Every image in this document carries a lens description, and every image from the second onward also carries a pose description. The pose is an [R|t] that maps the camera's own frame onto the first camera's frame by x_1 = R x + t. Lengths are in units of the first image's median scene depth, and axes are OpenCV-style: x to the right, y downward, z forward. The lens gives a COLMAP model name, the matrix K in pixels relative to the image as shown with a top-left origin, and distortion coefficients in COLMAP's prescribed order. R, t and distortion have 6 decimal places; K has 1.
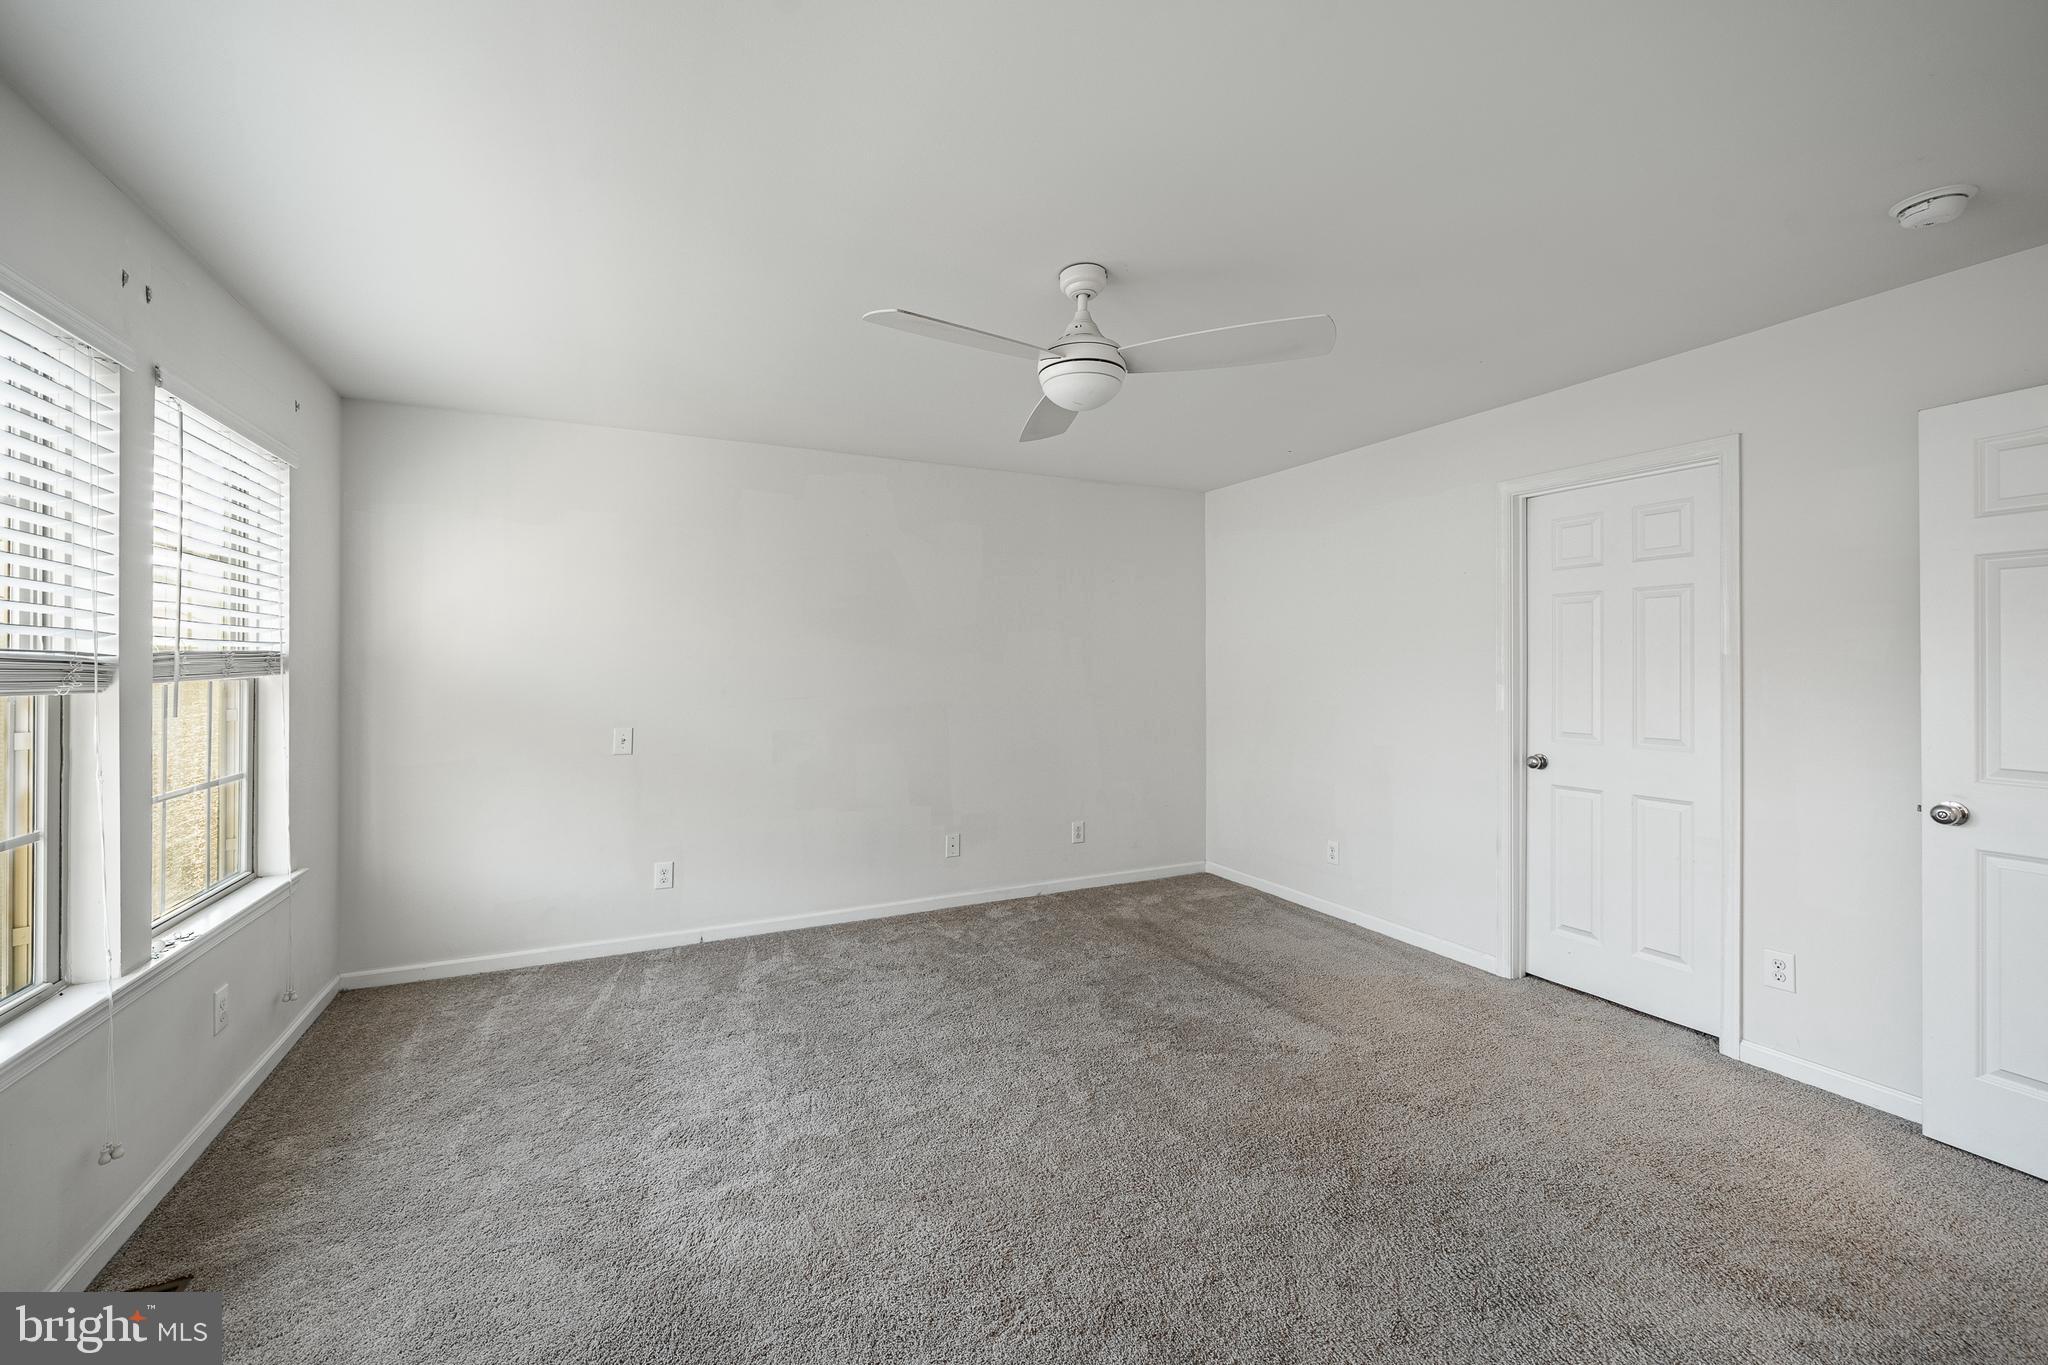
lens RADIAL K [[786.4, 0, 1021.8], [0, 786.4, 670.5], [0, 0, 1]] dist [-0.003502, 0.000206]
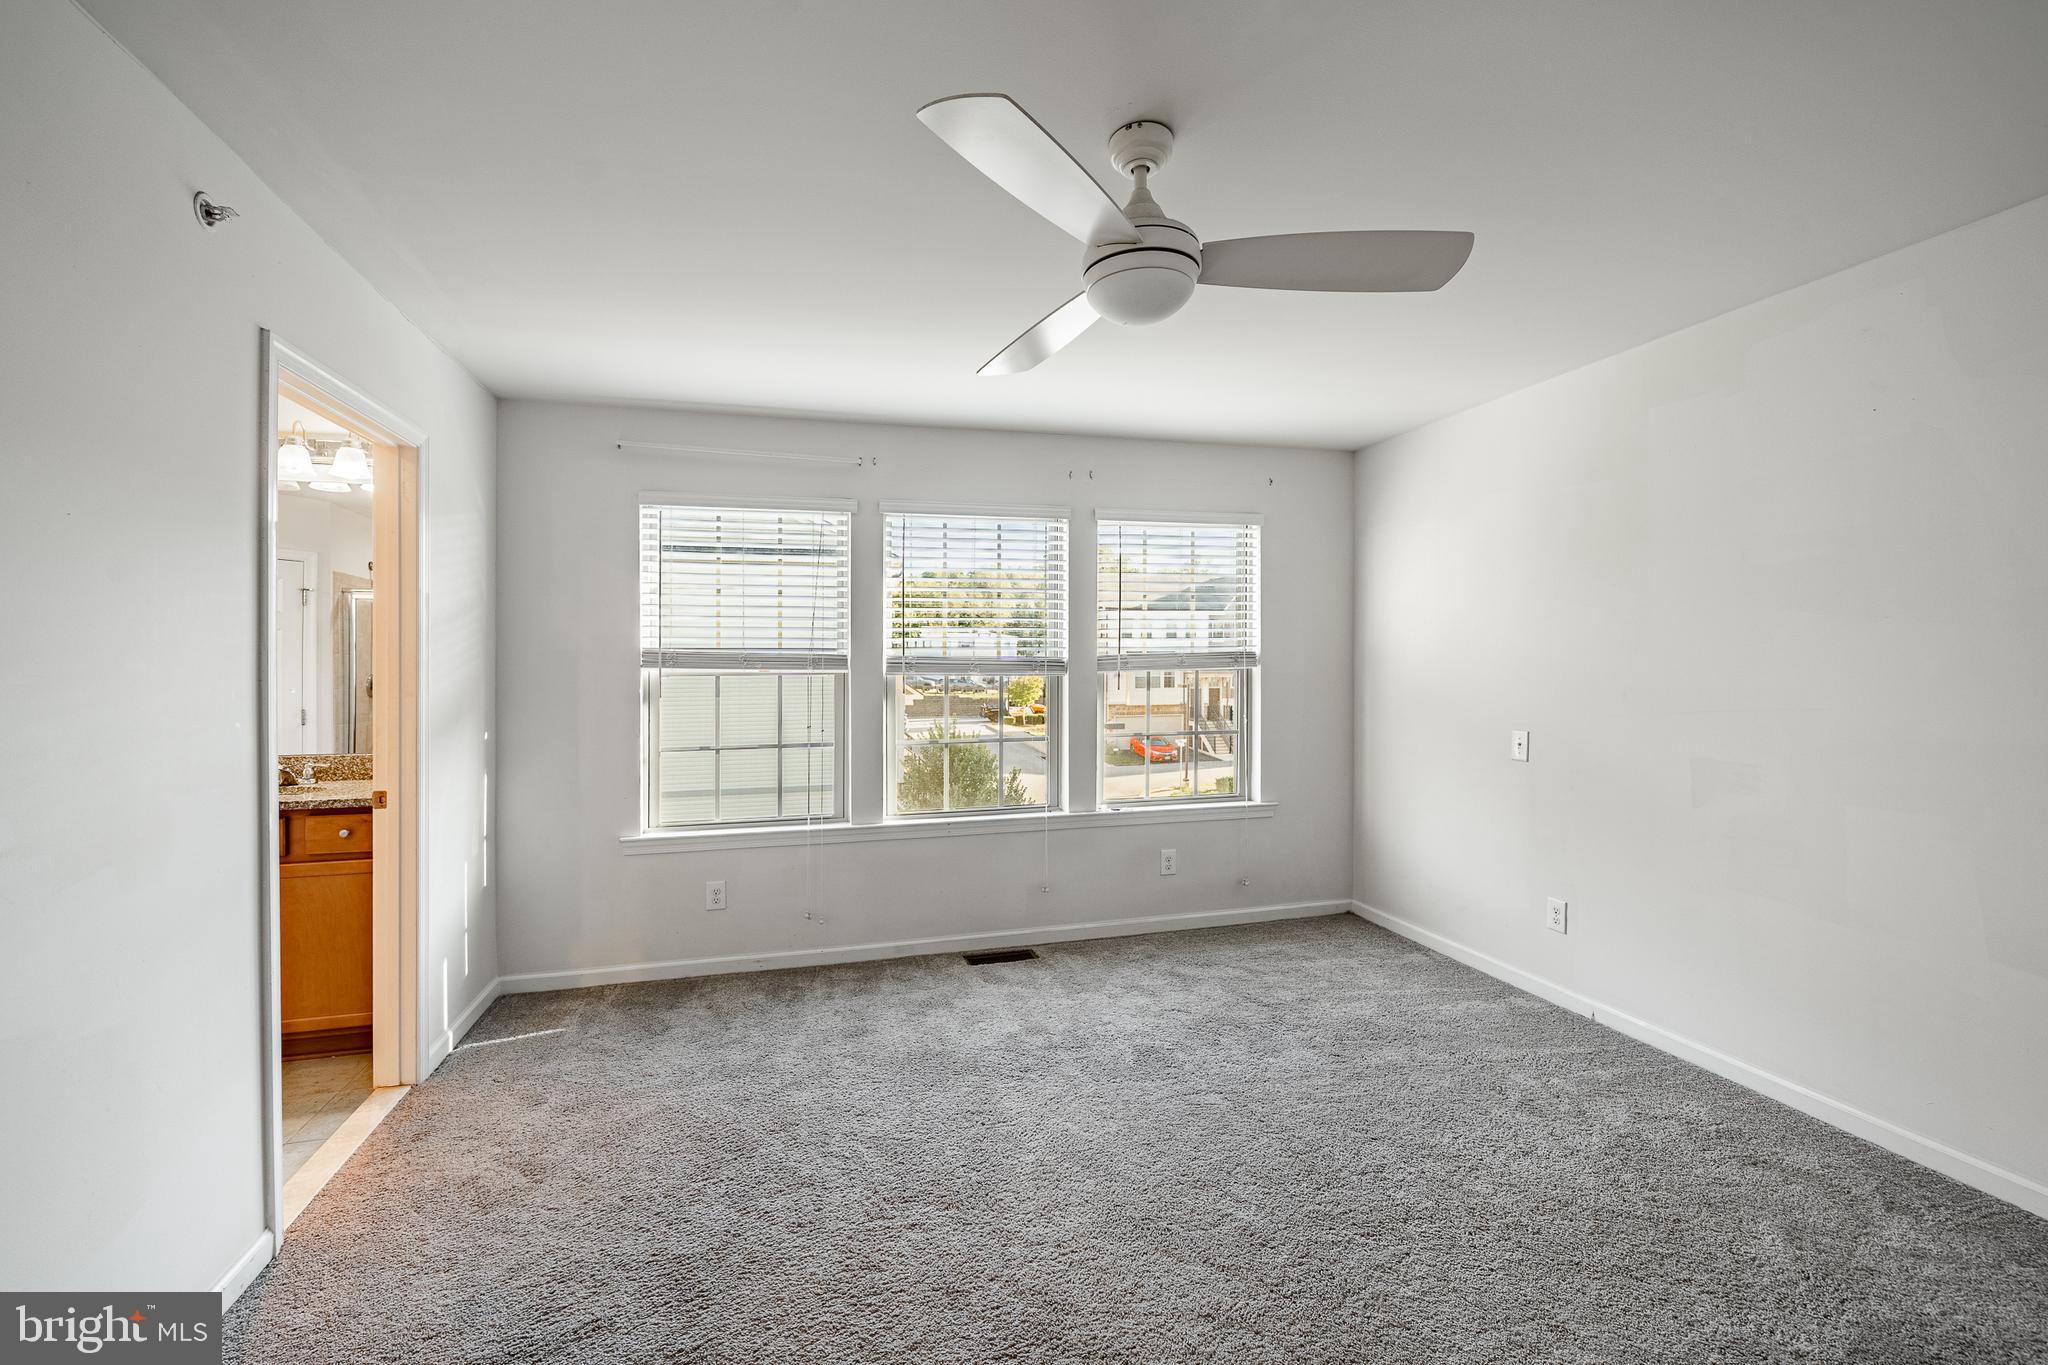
lens RADIAL K [[836.8, 0, 989.2], [0, 836.8, 663.5], [0, 0, 1]] dist [0.002087, -0.000080]
pose [[-0.203318, 0.000200, -0.979113, 0.665247], [0.005358, 0.999985, -0.000908, -0.002924], [0.979098, -0.005431, -0.203316, 0.773304]]
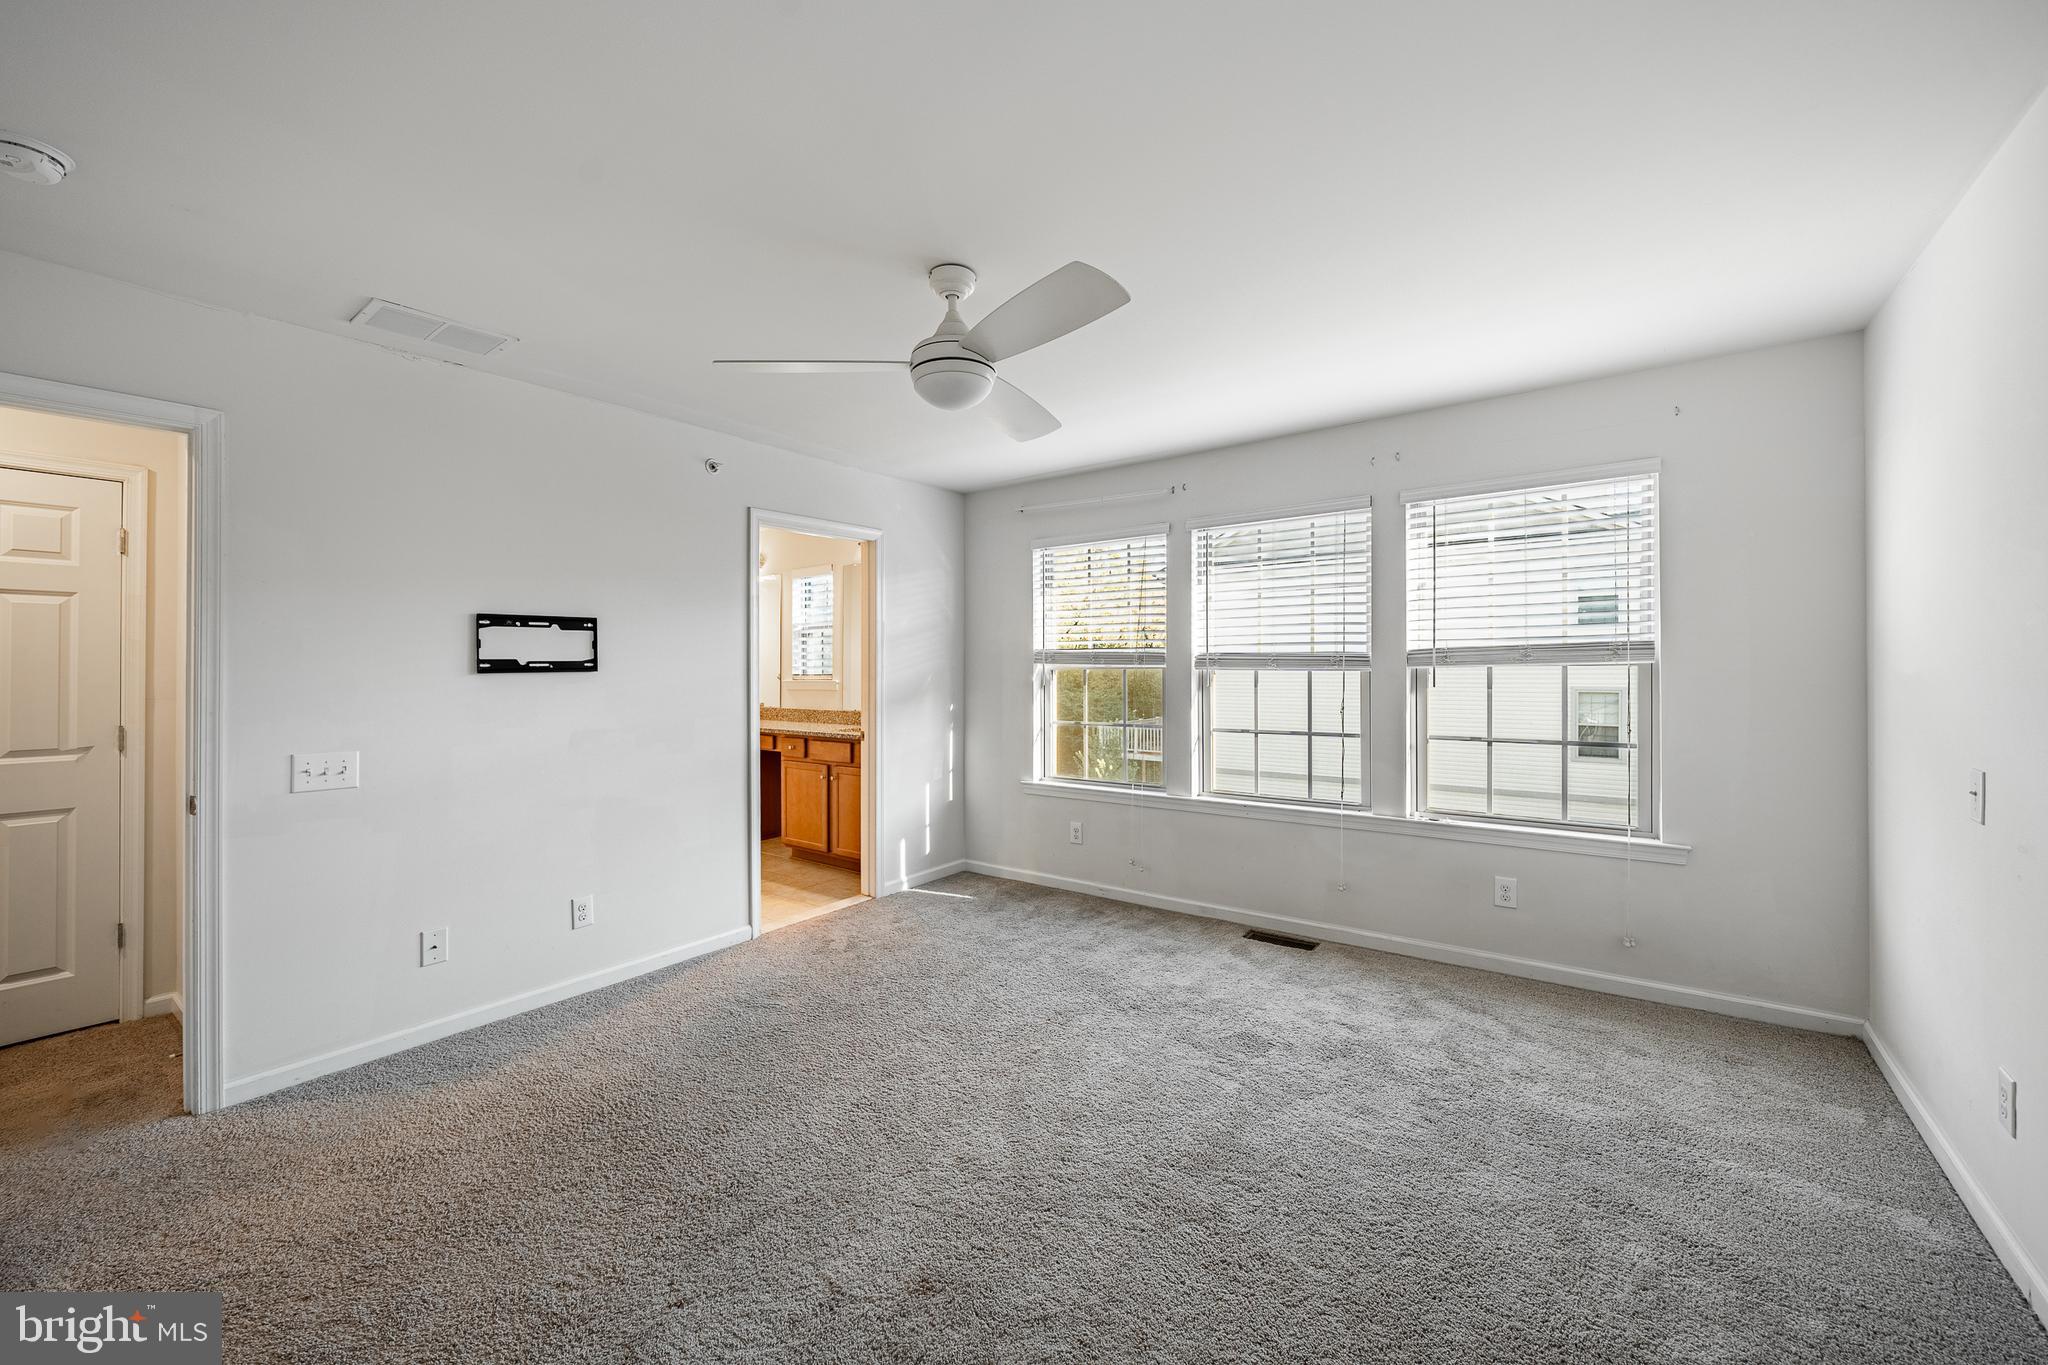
lens RADIAL K [[786.4, 0, 1034.5], [0, 786.4, 666.2], [0, 0, 1]] dist [-0.003502, 0.000206]
pose [[-0.885209, 0.012768, -0.465017, 0.333383], [0.011237, 0.999918, 0.006062, -0.005753], [0.465057, 0.000141, -0.885281, 1.470217]]
